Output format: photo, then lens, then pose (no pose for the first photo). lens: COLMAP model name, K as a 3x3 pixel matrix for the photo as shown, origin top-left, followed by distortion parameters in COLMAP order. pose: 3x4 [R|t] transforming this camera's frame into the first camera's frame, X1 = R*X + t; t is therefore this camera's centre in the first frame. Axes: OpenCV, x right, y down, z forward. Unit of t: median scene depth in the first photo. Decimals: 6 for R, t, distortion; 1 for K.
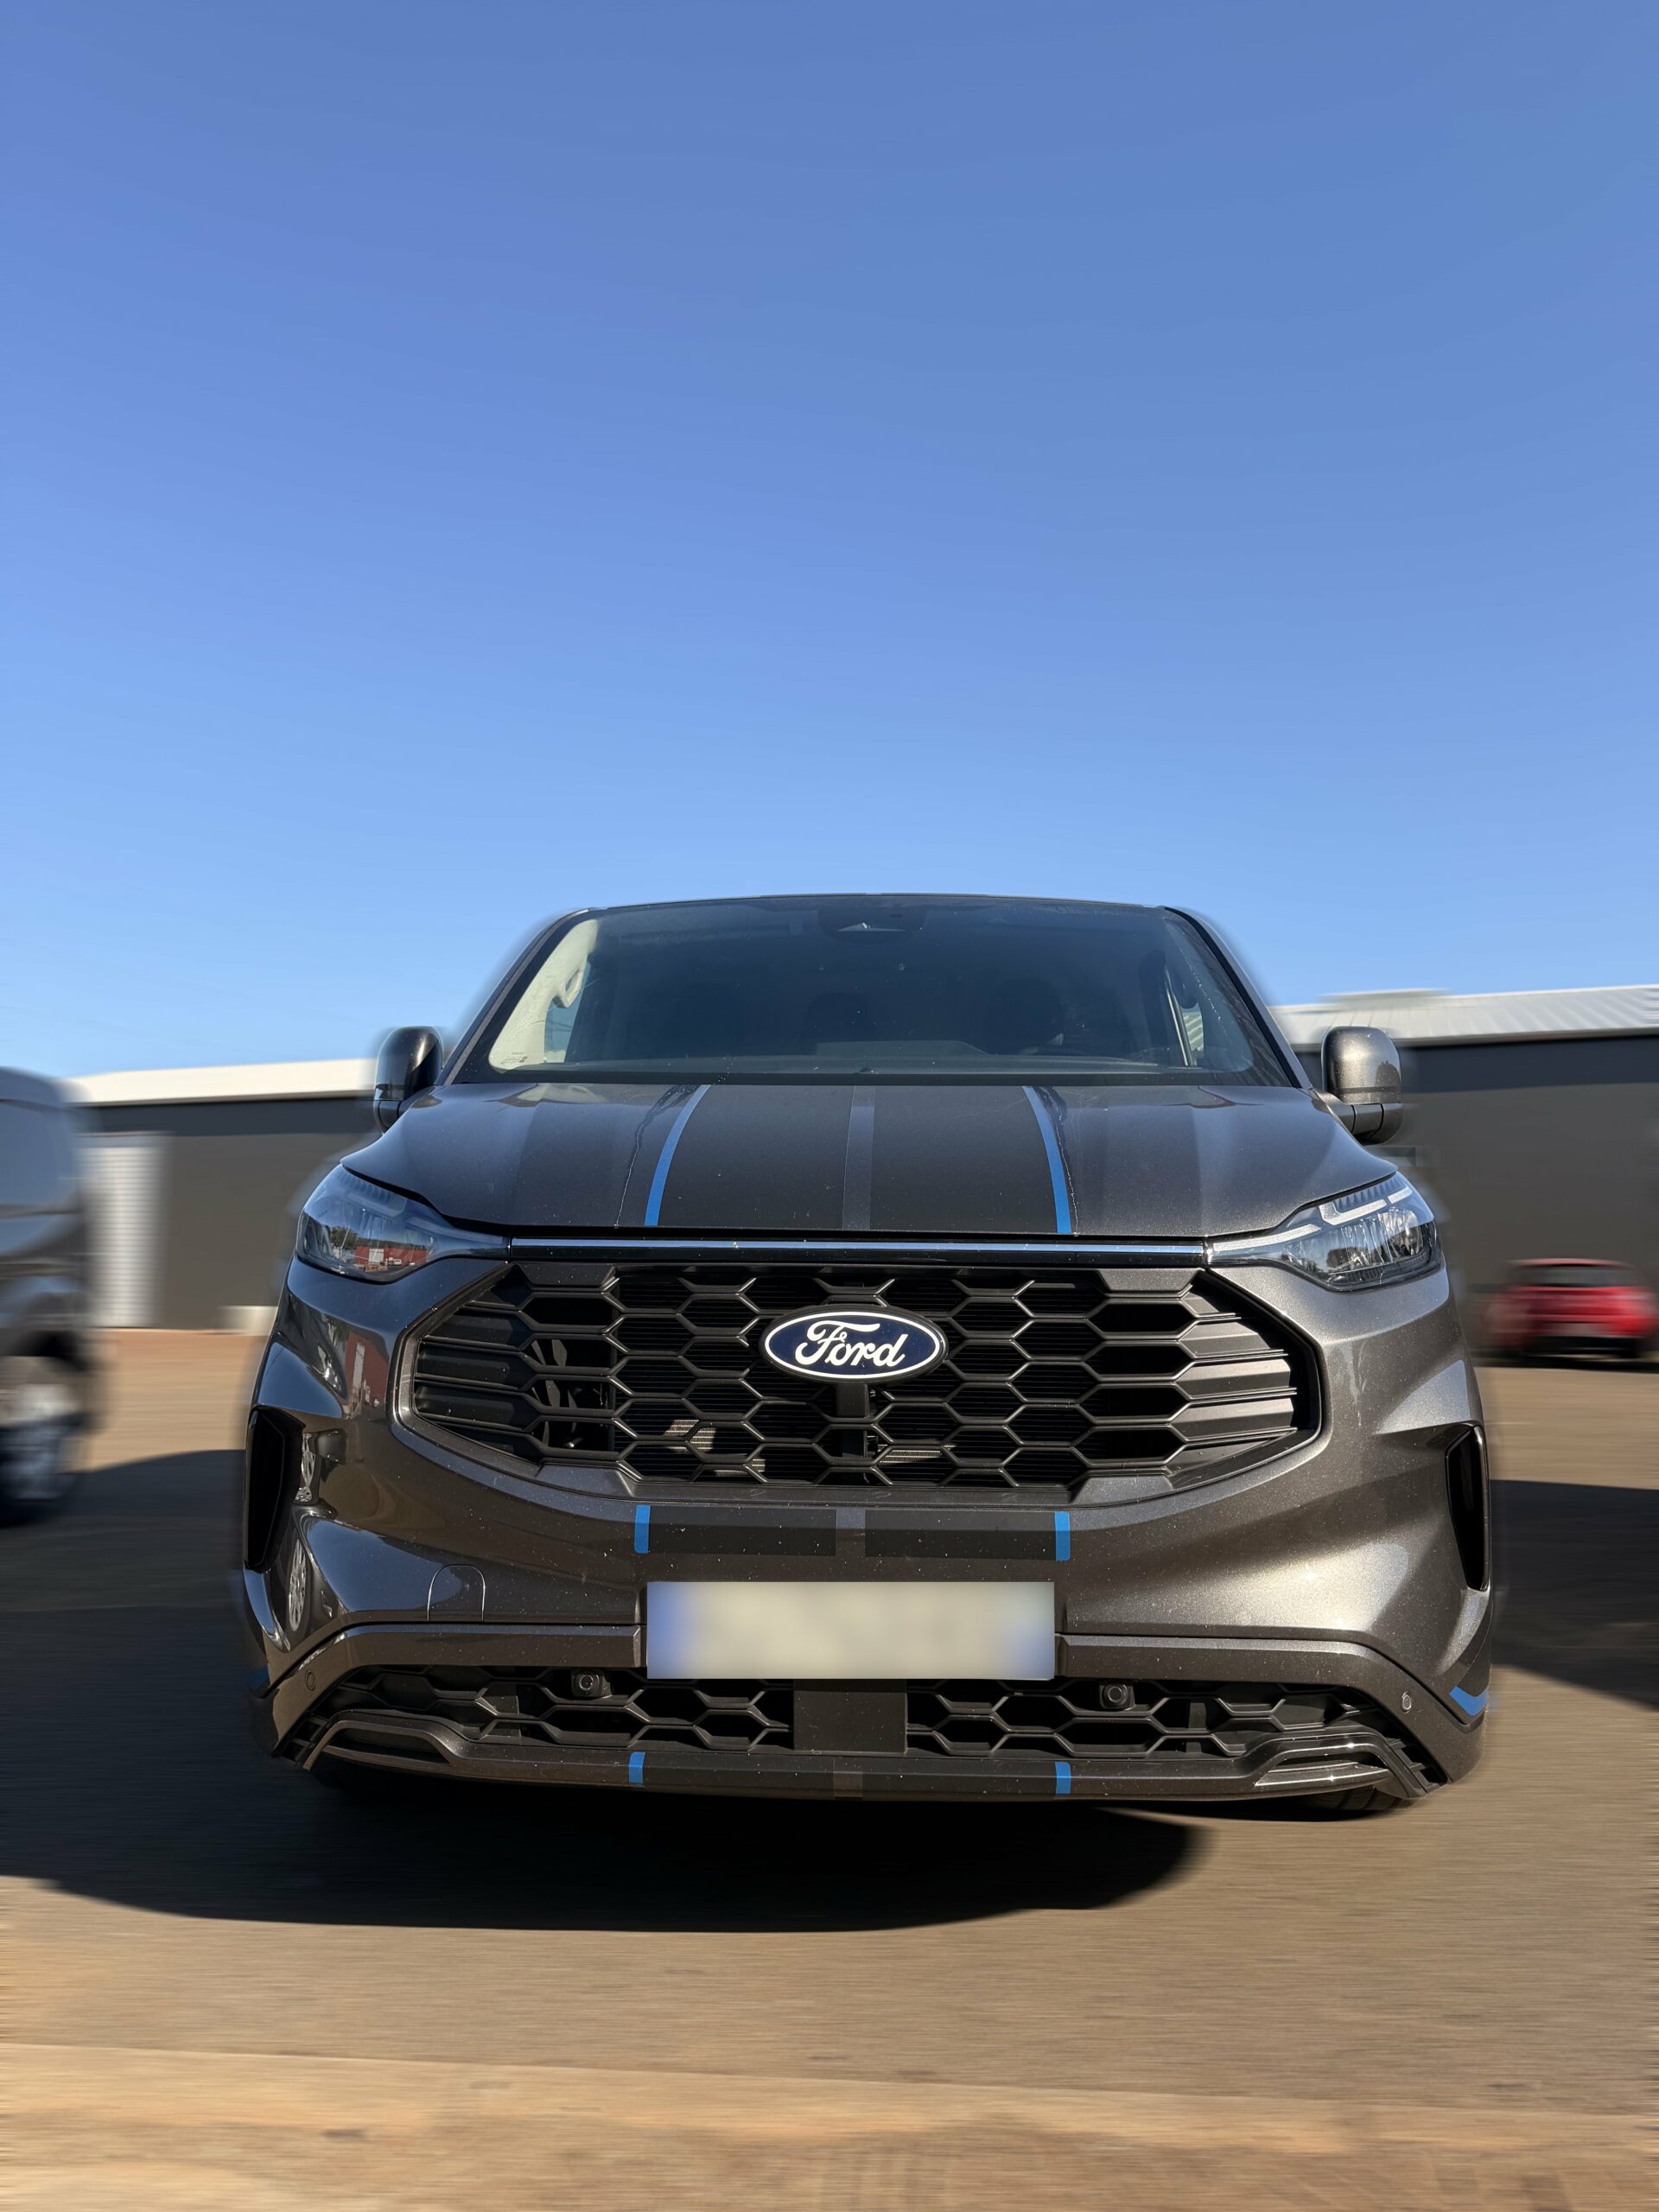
lens RADIAL K [[1485.4, 0, 829.5], [0, 1485.4, 1106.0], [0, 0, 1]] dist [0.125188, -0.221608]
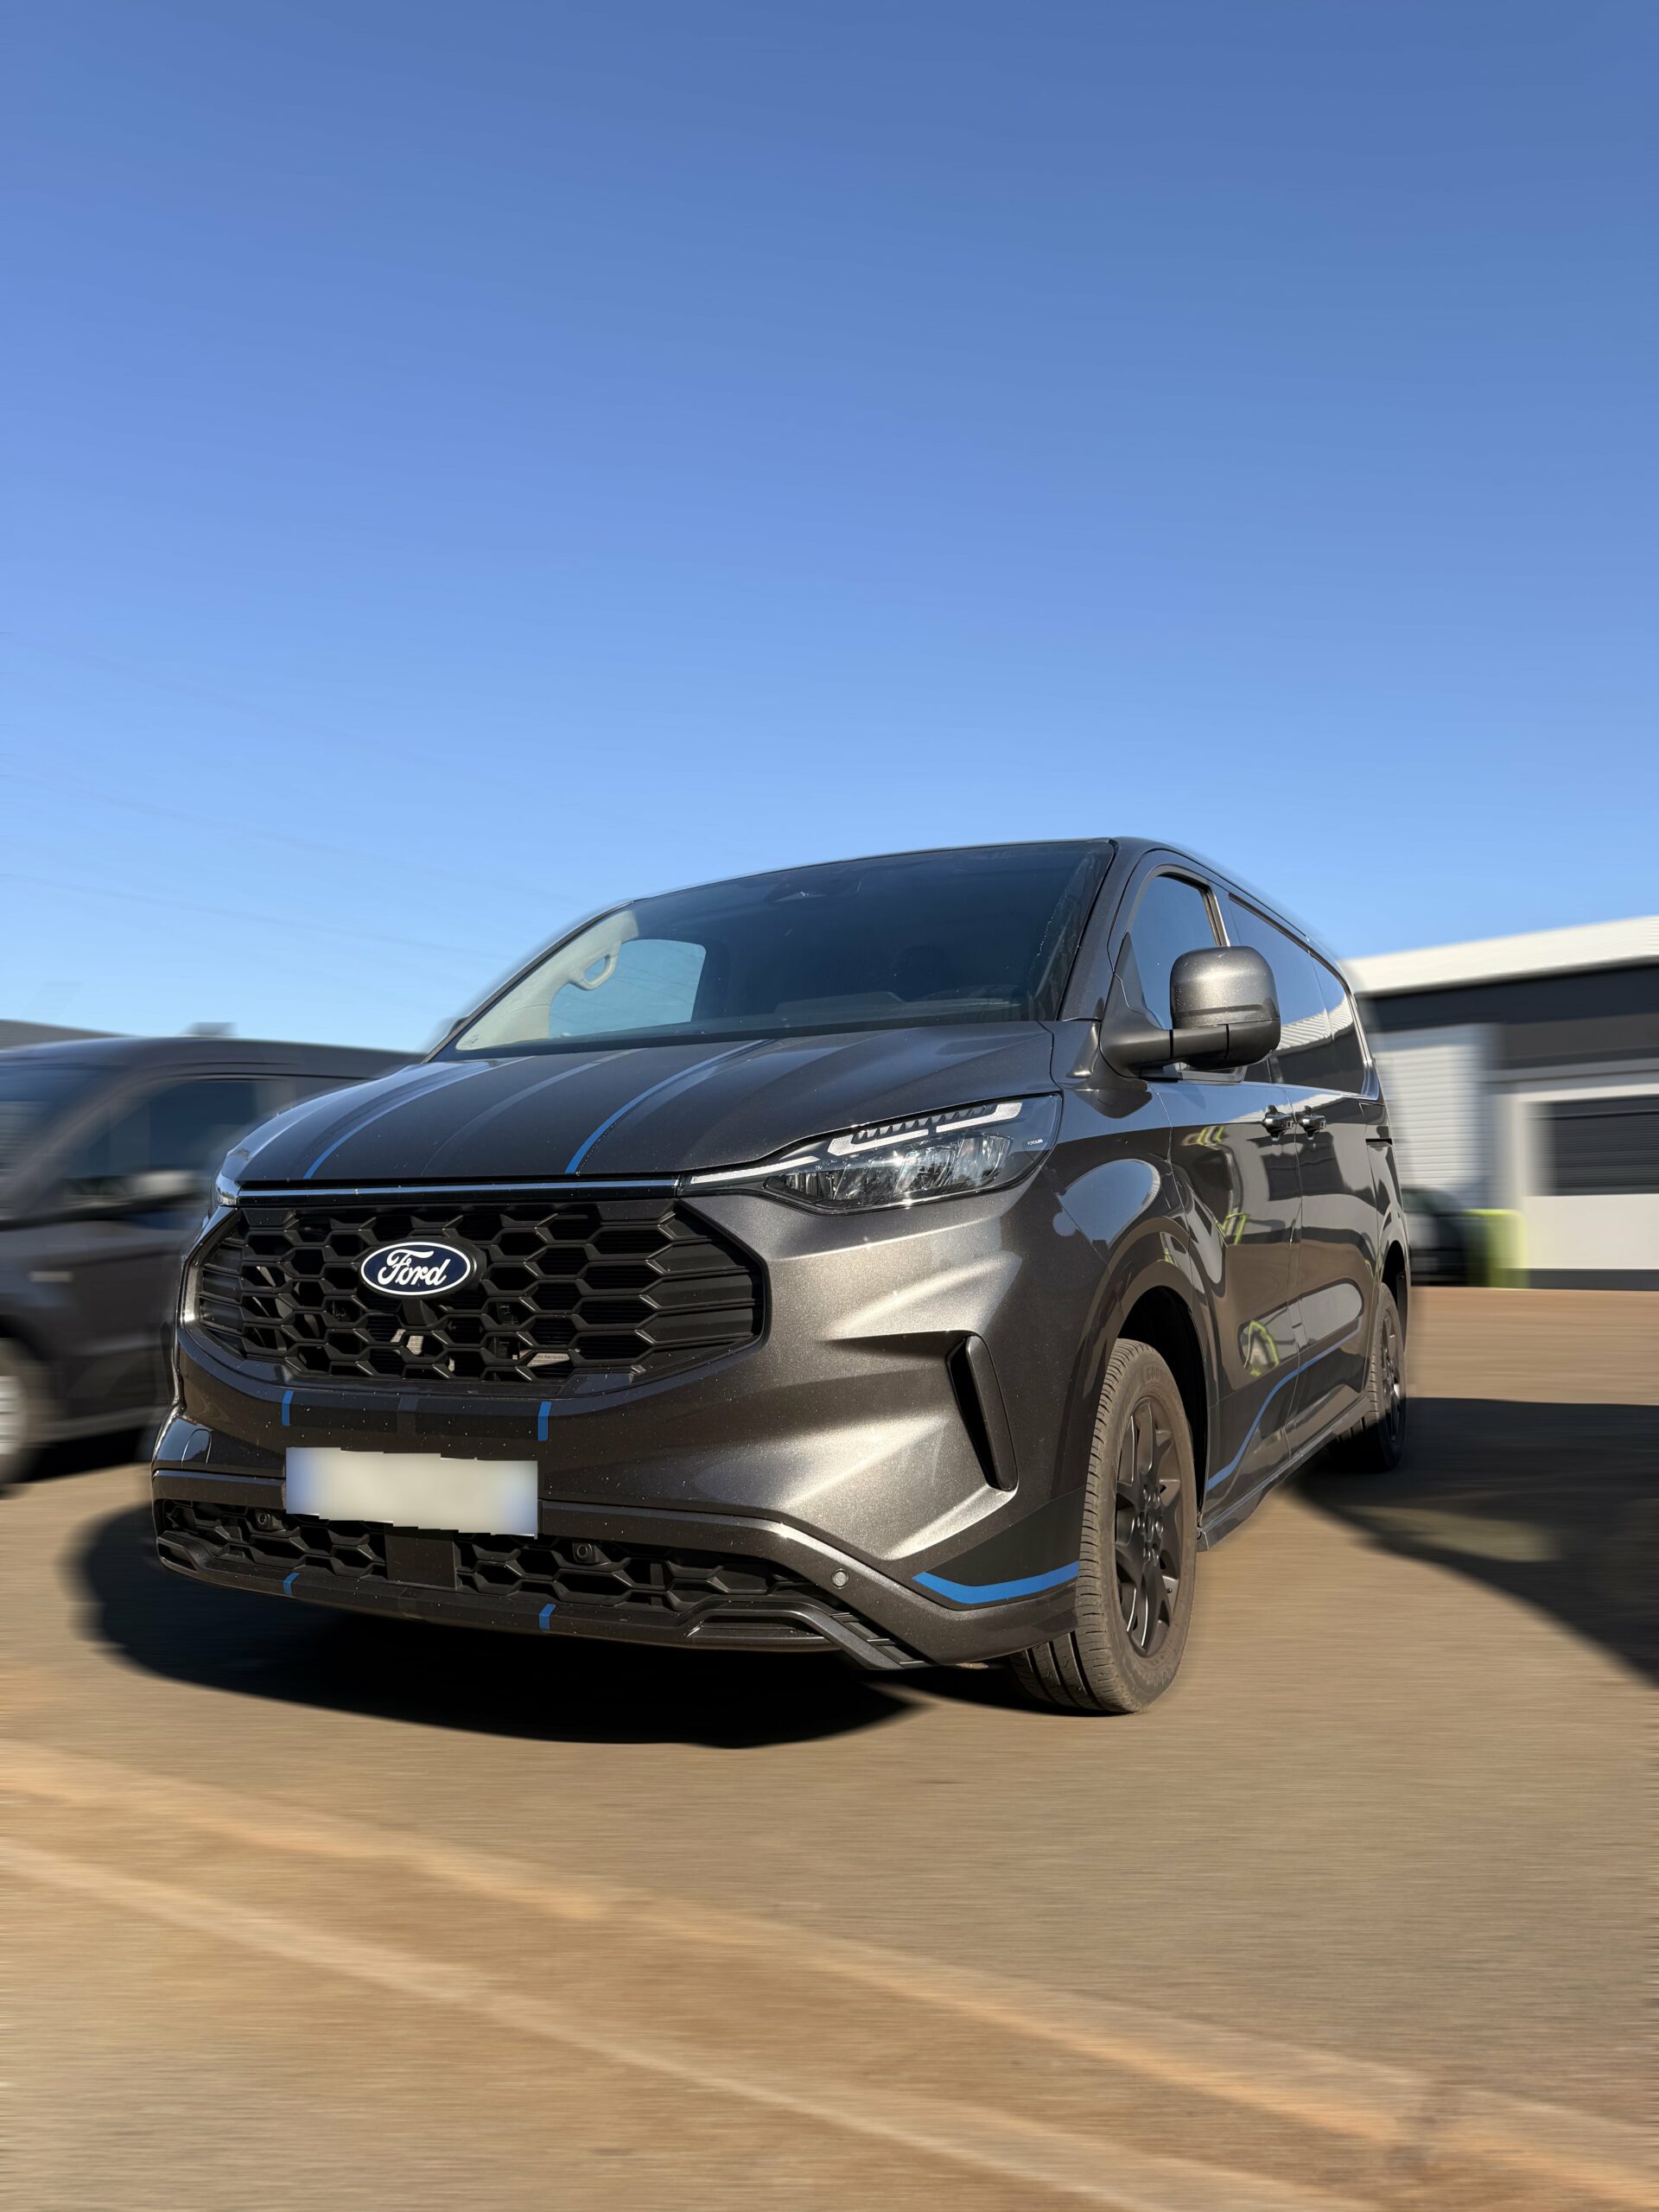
lens RADIAL K [[1485.4, 0, 829.5], [0, 1485.4, 1106.0], [0, 0, 1]] dist [0.125188, -0.221608]
pose [[0.910729, -0.052370, -0.409671, 0.857217], [0.068401, 0.997355, 0.024564, 0.016889], [0.407301, -0.050393, 0.911903, -0.001910]]
